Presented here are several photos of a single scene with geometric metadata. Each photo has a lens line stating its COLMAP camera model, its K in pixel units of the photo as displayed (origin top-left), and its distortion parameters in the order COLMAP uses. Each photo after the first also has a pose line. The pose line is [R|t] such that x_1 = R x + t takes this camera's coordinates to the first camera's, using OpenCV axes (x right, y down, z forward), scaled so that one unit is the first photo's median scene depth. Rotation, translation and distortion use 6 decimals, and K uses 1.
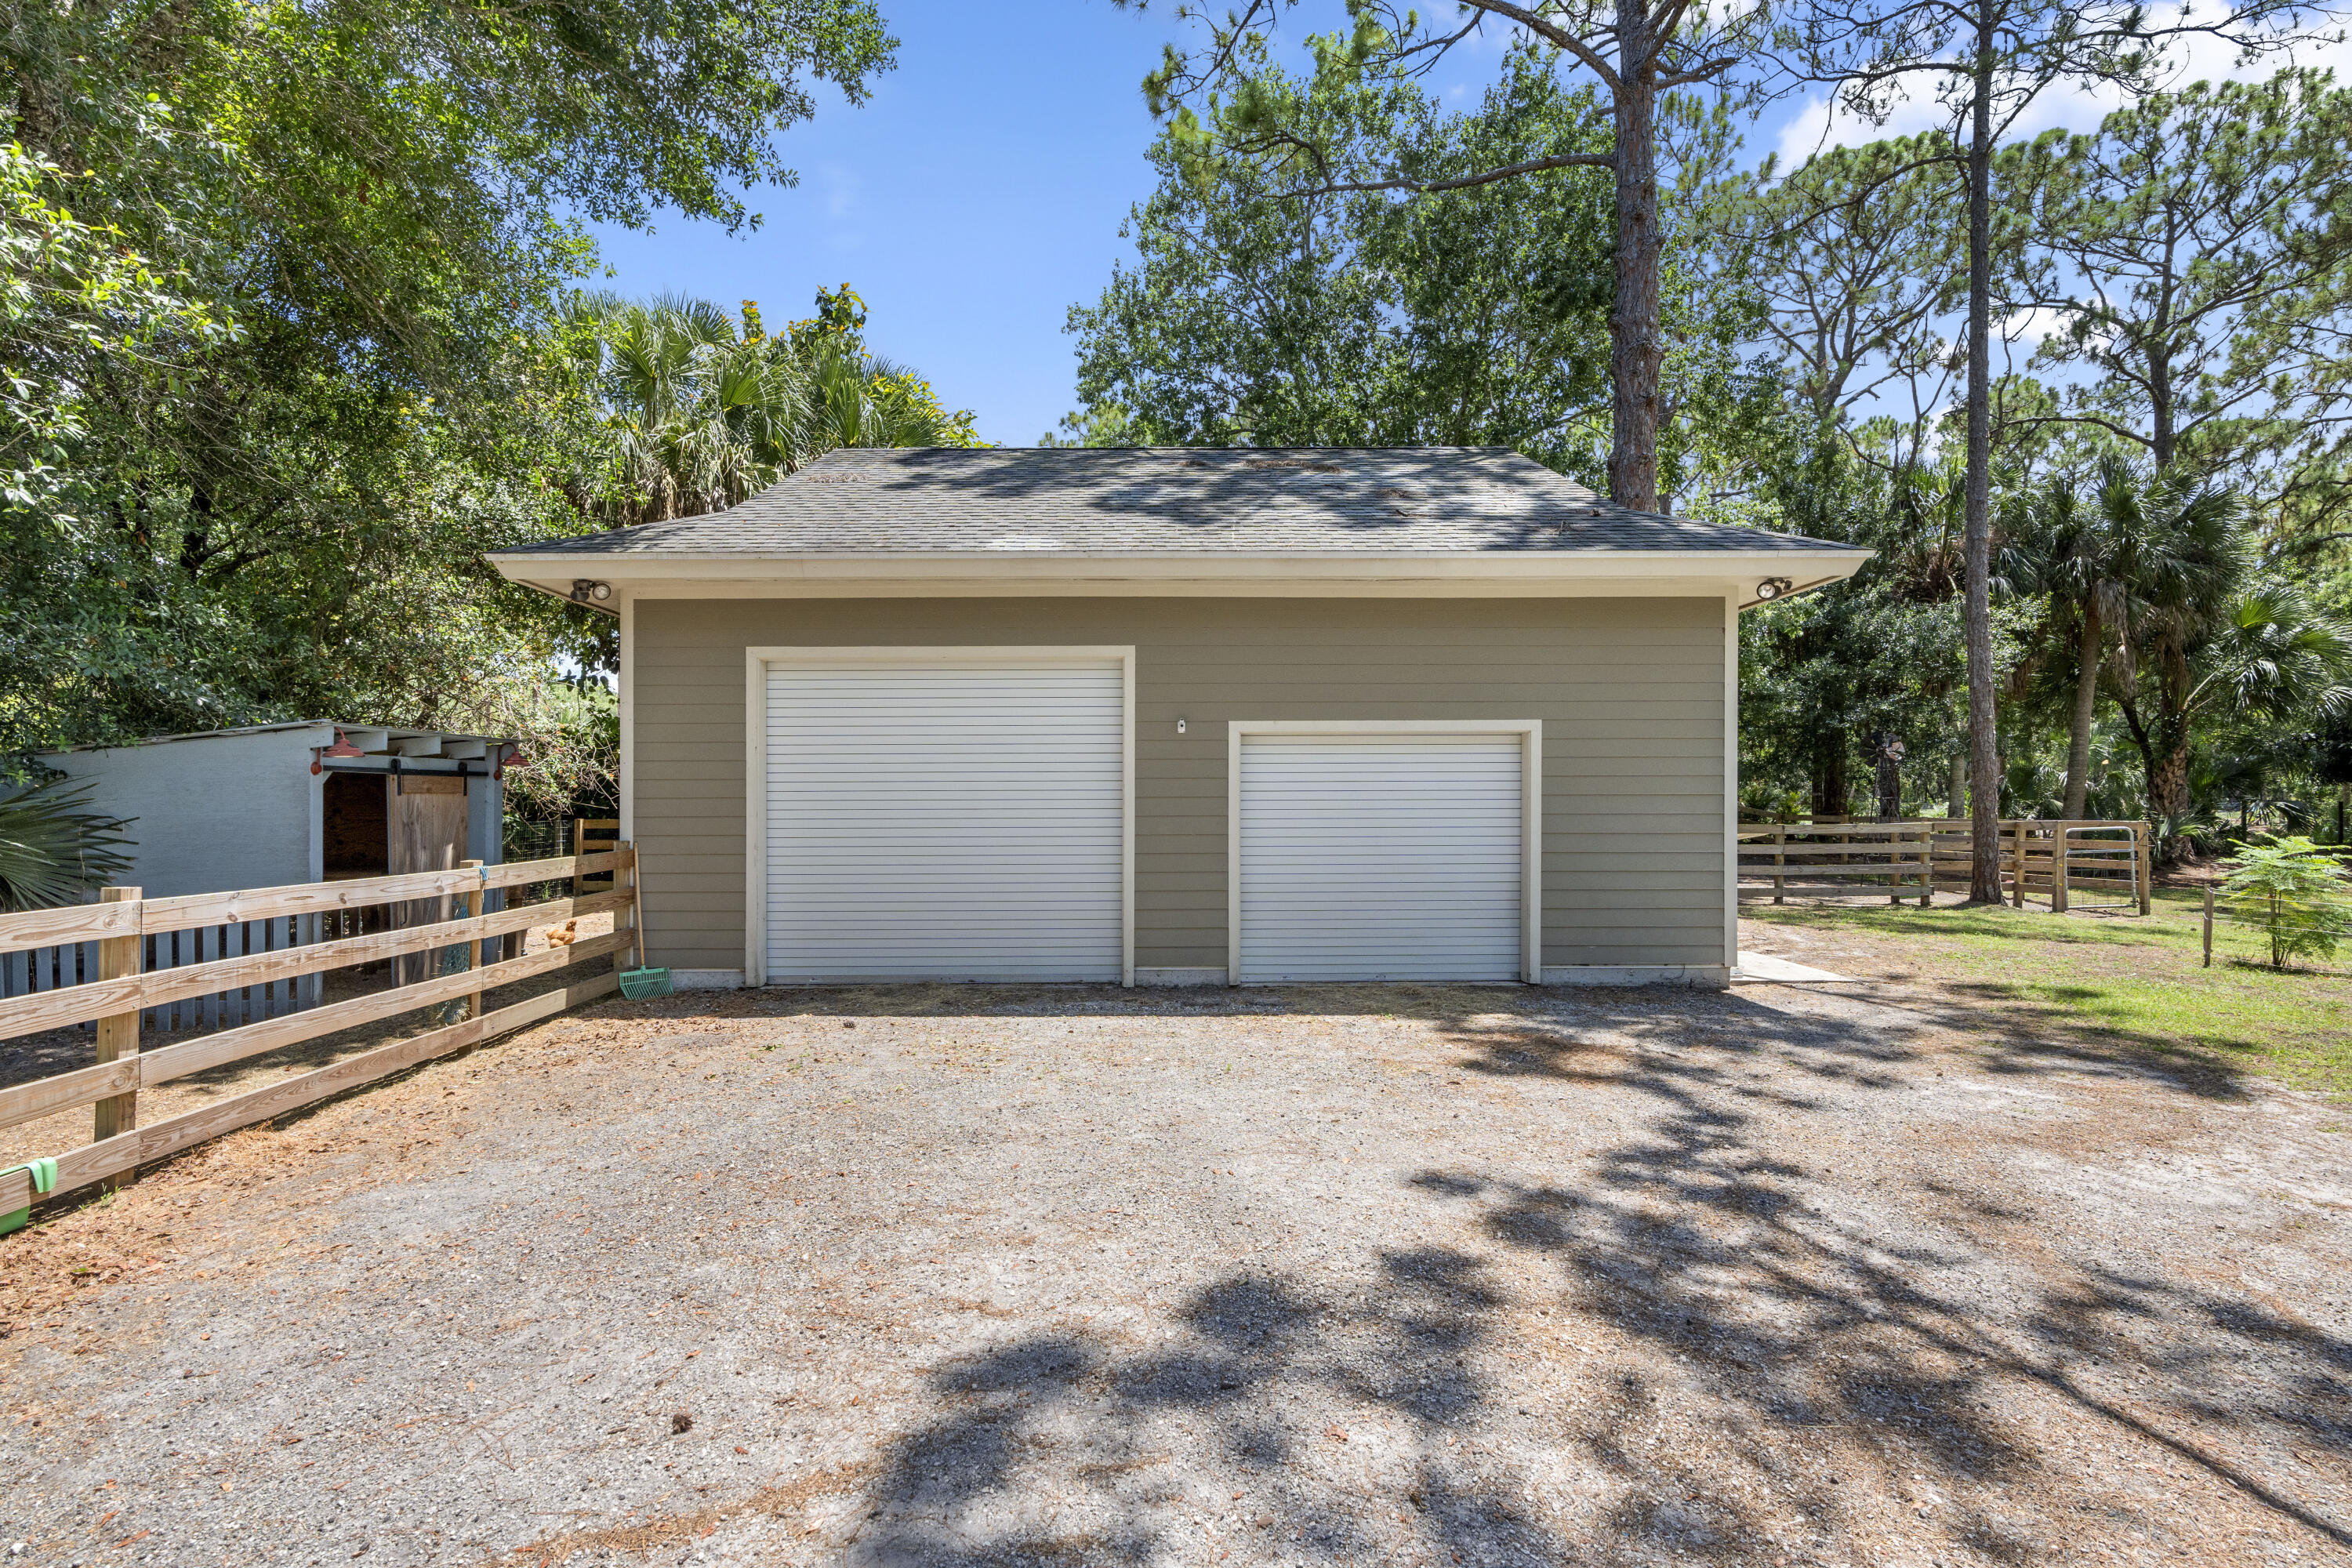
lens RADIAL K [[1016.3, 0, 1143.3], [0, 1016.3, 824.9], [0, 0, 1]] dist [-0.012917, 0.000019]
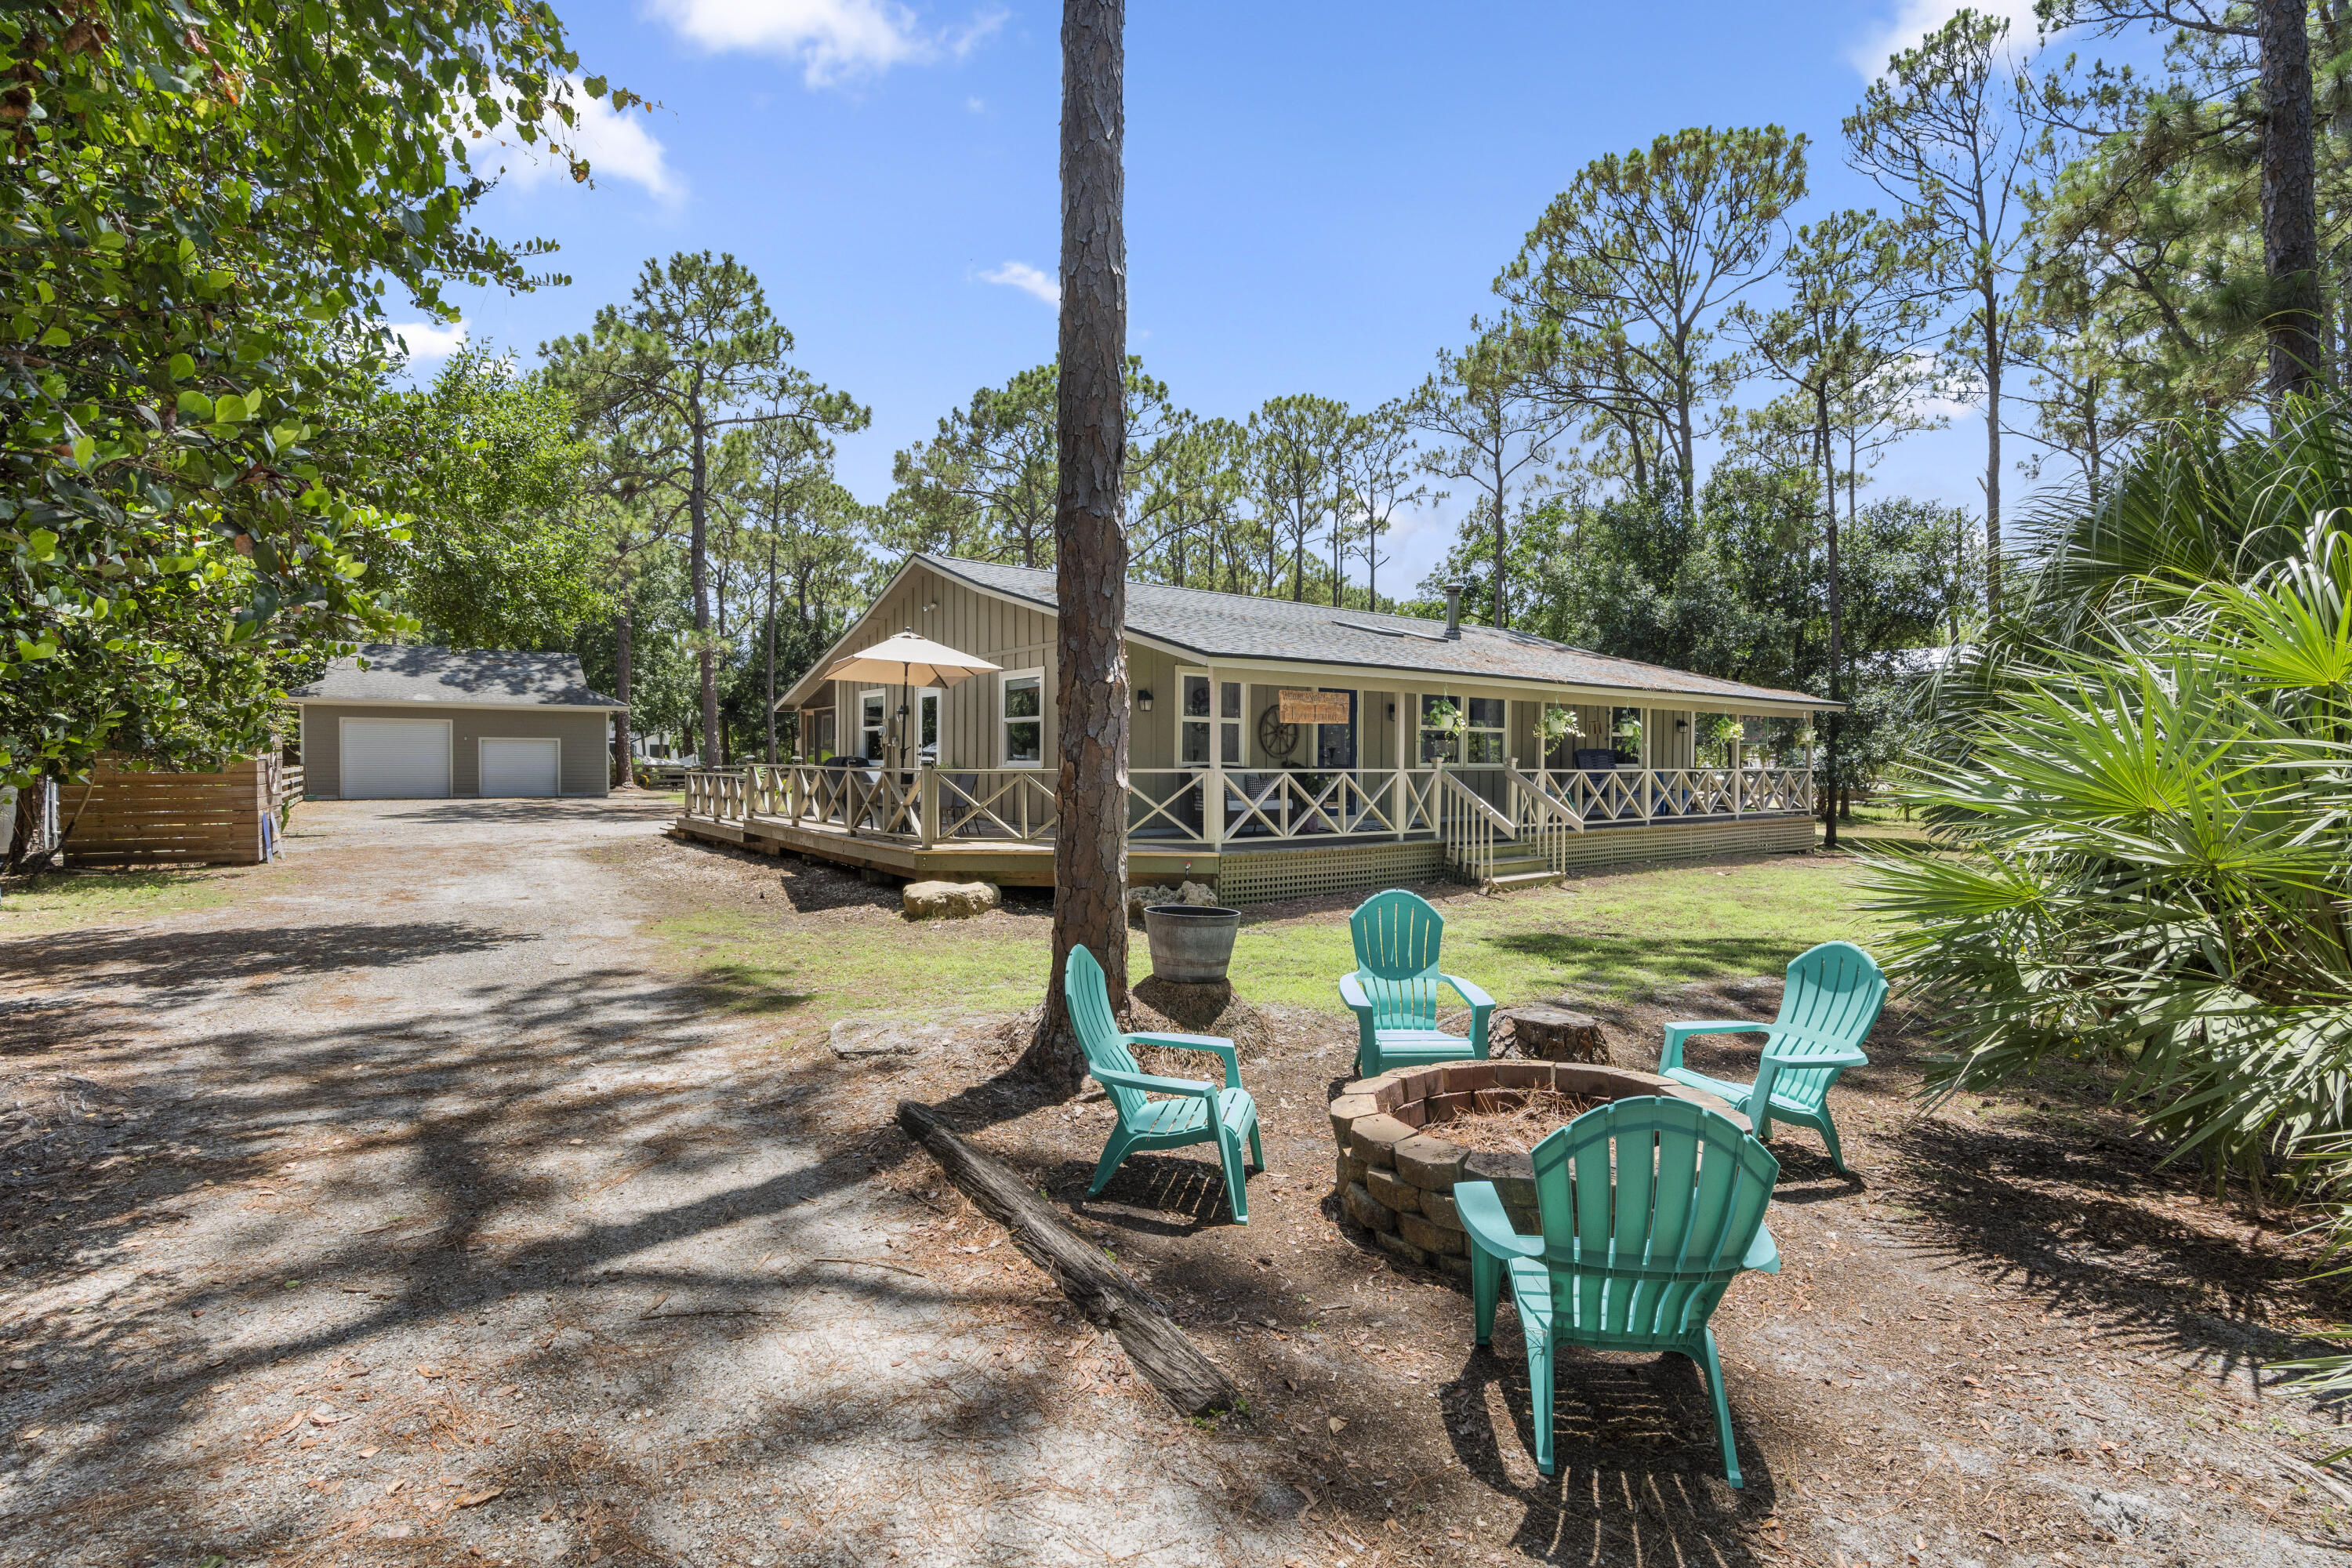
lens RADIAL K [[1045.3, 0, 1171.6], [0, 1045.3, 762.8], [0, 0, 1]] dist [0.000540, 0.000237]
pose [[0.813751, 0.002007, 0.581210, -0.064705], [0.013114, 0.999676, -0.021812, 0.091114], [-0.581066, 0.025371, 0.813461, -2.721305]]
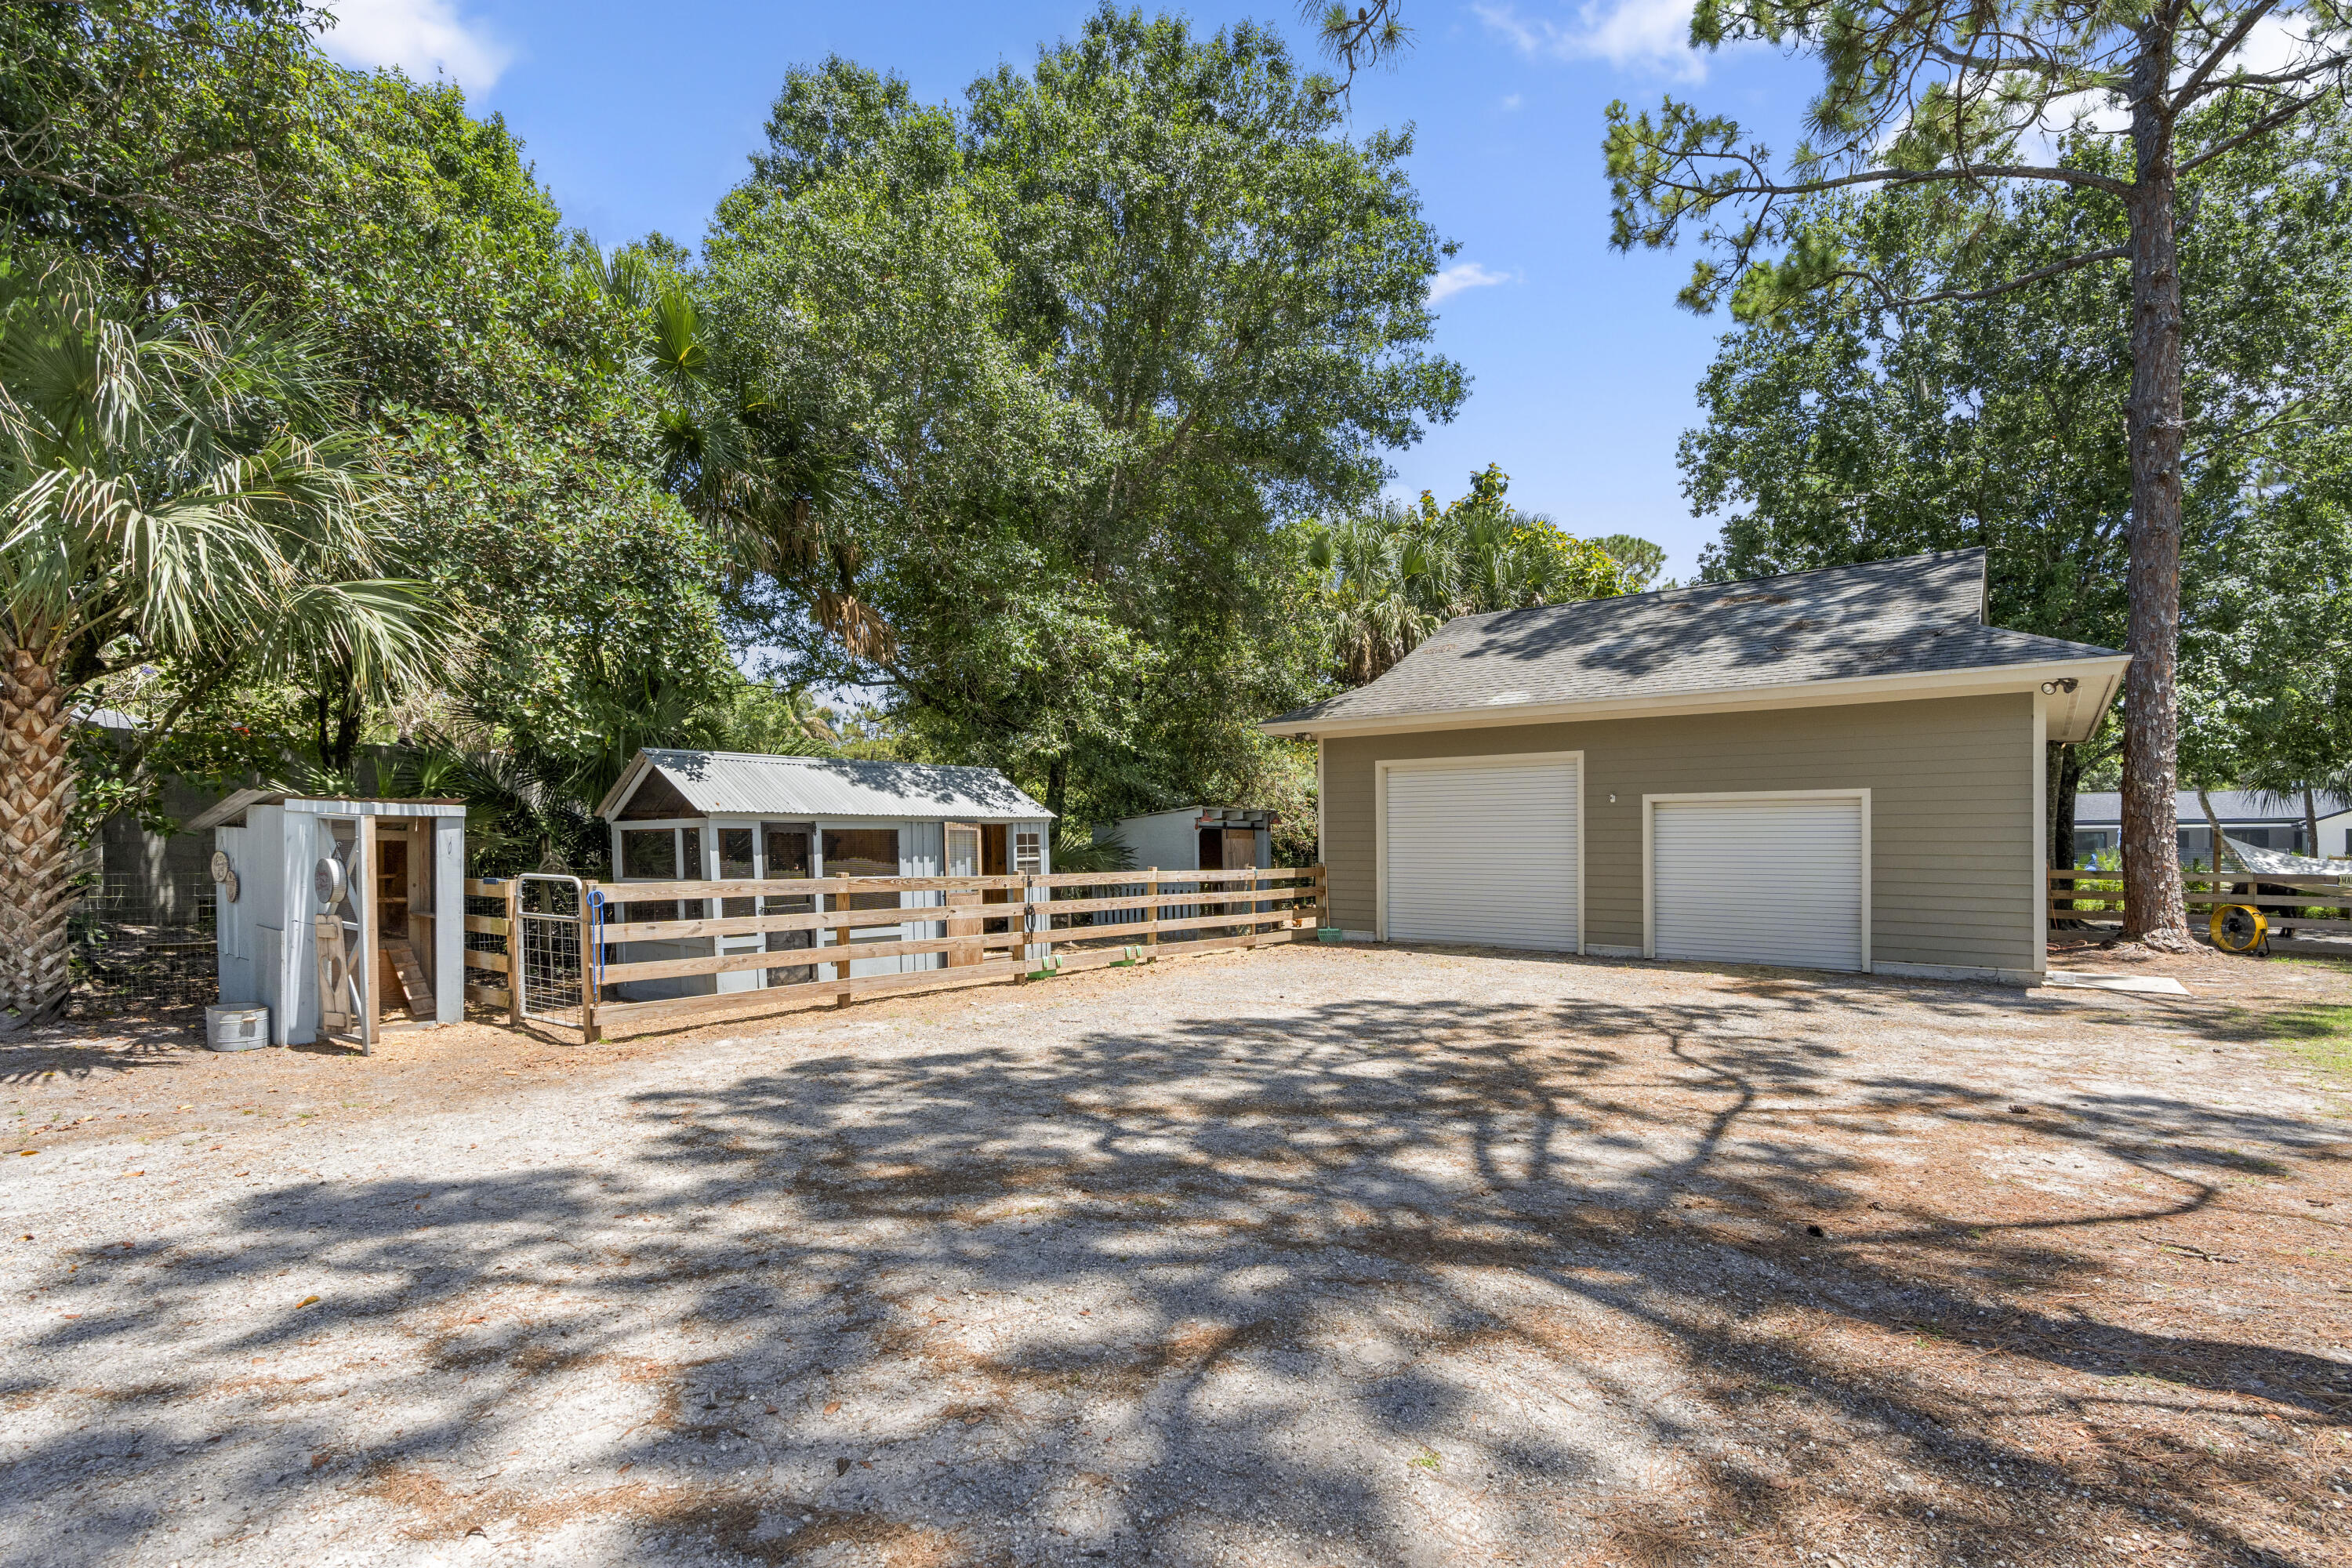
lens RADIAL K [[1119.9, 0, 1175.2], [0, 1119.9, 883.8], [0, 0, 1]] dist [-0.007344, -0.001266]
pose [[0.790362, 0.028259, -0.611989, 0.356496], [-0.024287, 0.999596, 0.014791, 0.019400], [0.612159, 0.003173, 0.790728, -0.524945]]
